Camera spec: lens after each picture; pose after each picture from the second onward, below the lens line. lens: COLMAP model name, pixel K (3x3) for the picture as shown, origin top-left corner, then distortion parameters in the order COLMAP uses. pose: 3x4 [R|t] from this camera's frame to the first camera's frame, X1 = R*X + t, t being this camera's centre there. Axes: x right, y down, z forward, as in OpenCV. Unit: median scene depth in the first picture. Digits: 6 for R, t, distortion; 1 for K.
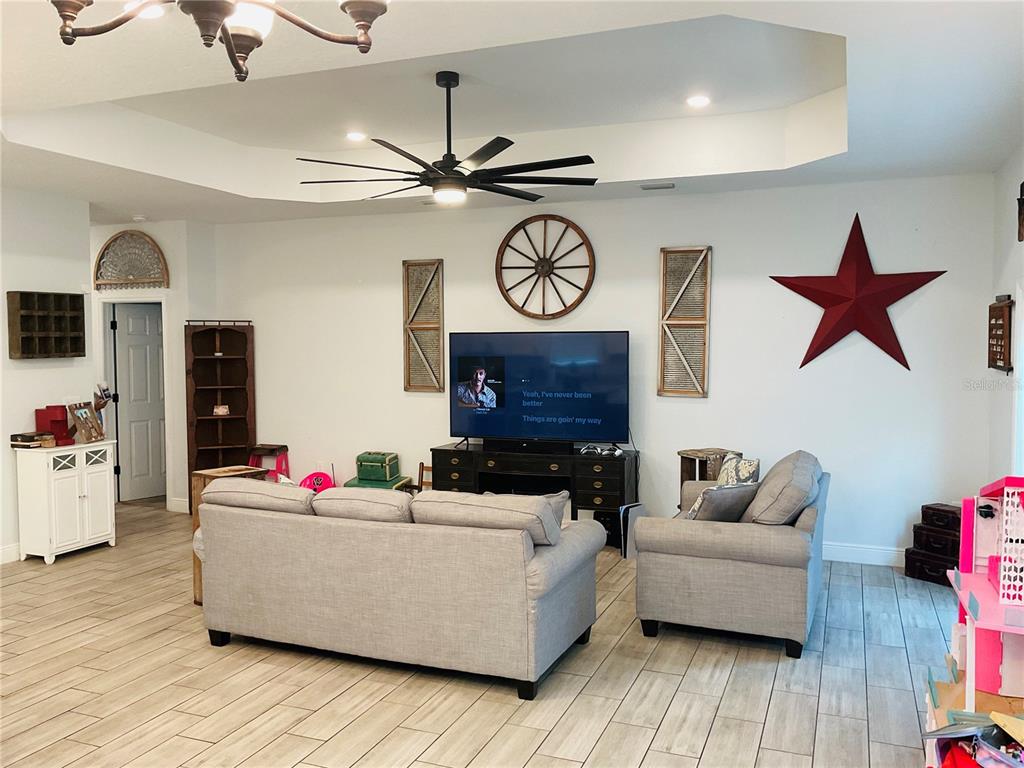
lens RADIAL K [[846.8, 0, 510.3], [0, 846.8, 387.7], [0, 0, 1]] dist [0.086242, -0.156496]
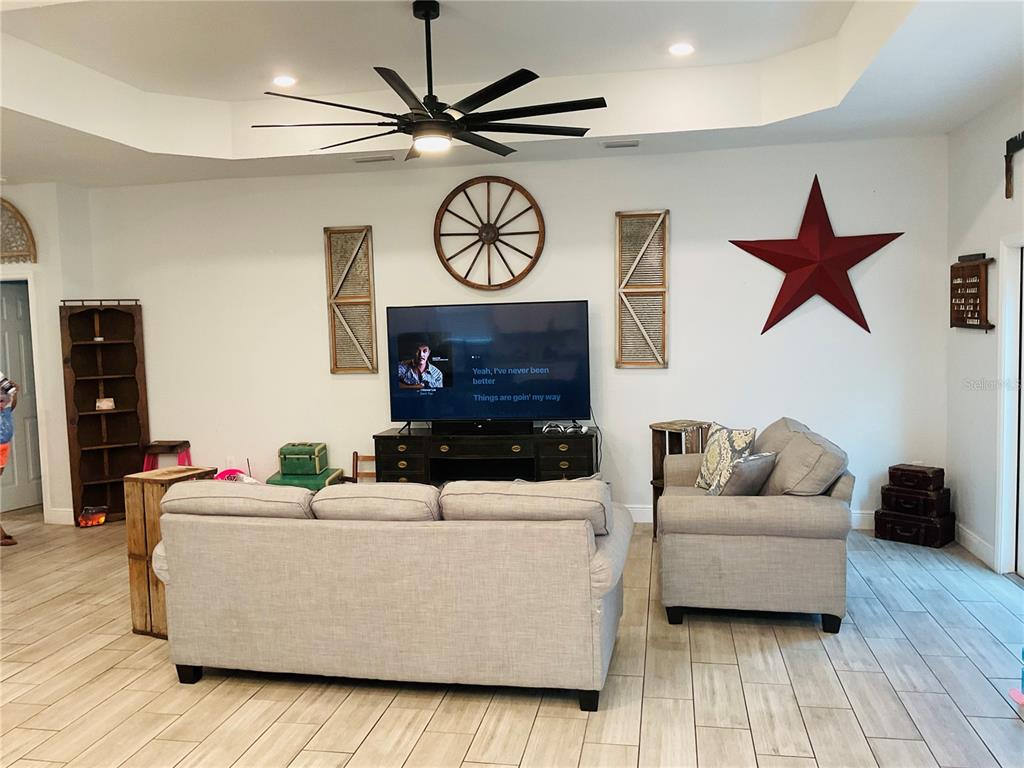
lens RADIAL K [[846.8, 0, 514.3], [0, 846.8, 386.9], [0, 0, 1]] dist [0.086242, -0.156496]
pose [[0.980853, -0.038918, 0.190823, -0.150606], [0.035119, 0.999113, 0.023253, 0.005545], [-0.191559, -0.016107, 0.981349, 0.109454]]
